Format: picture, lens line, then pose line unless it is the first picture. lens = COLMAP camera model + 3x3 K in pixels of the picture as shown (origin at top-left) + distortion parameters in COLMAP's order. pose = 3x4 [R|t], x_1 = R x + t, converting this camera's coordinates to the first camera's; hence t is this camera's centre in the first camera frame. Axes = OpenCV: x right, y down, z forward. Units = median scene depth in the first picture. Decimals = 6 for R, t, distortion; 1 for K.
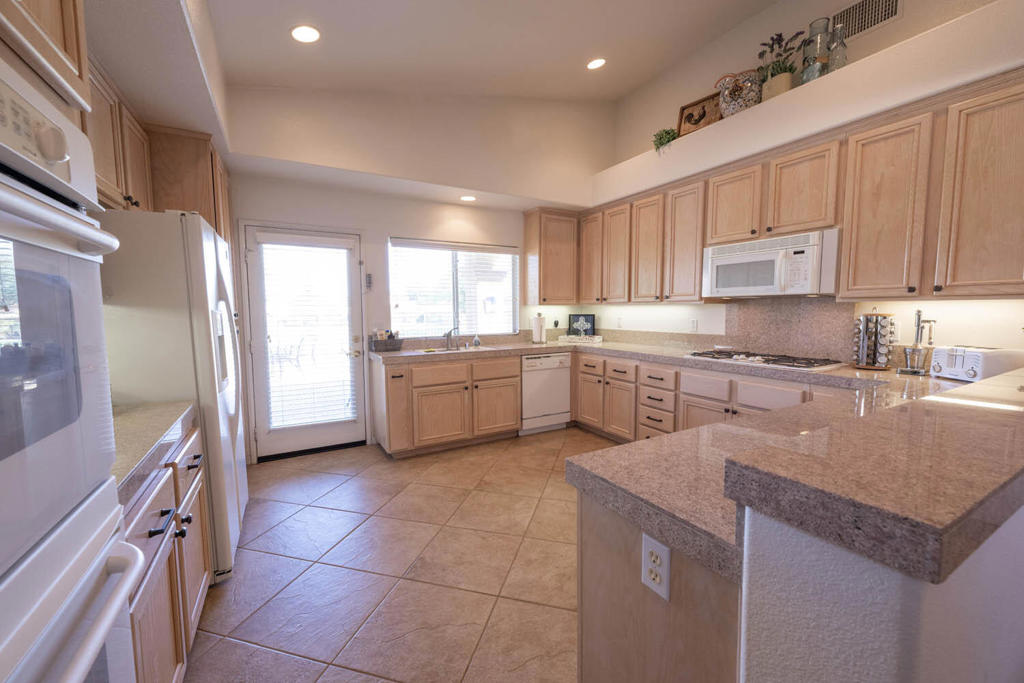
lens RADIAL K [[403.5, 0, 510.5], [0, 403.5, 342.2], [0, 0, 1]] dist [0.000275, 0.000036]
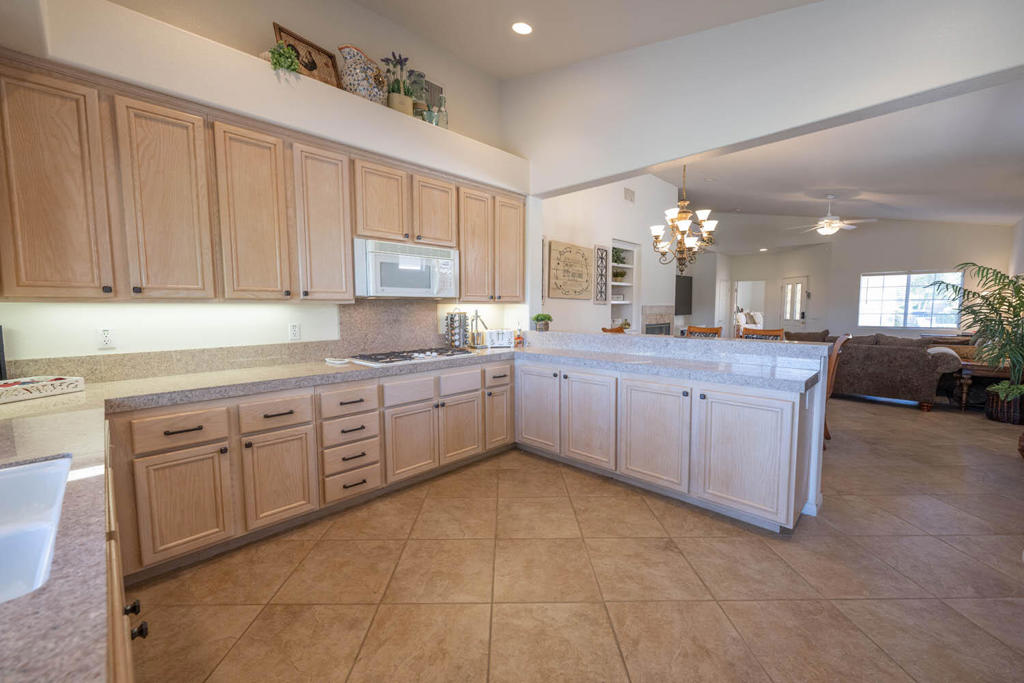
lens RADIAL K [[403.5, 0, 509.8], [0, 403.5, 341.8], [0, 0, 1]] dist [0.000275, 0.000036]
pose [[-0.270264, -0.073696, 0.959962, -0.398489], [0.086706, 0.991152, 0.100501, -0.066495], [-0.958874, 0.110396, -0.261483, 0.843437]]
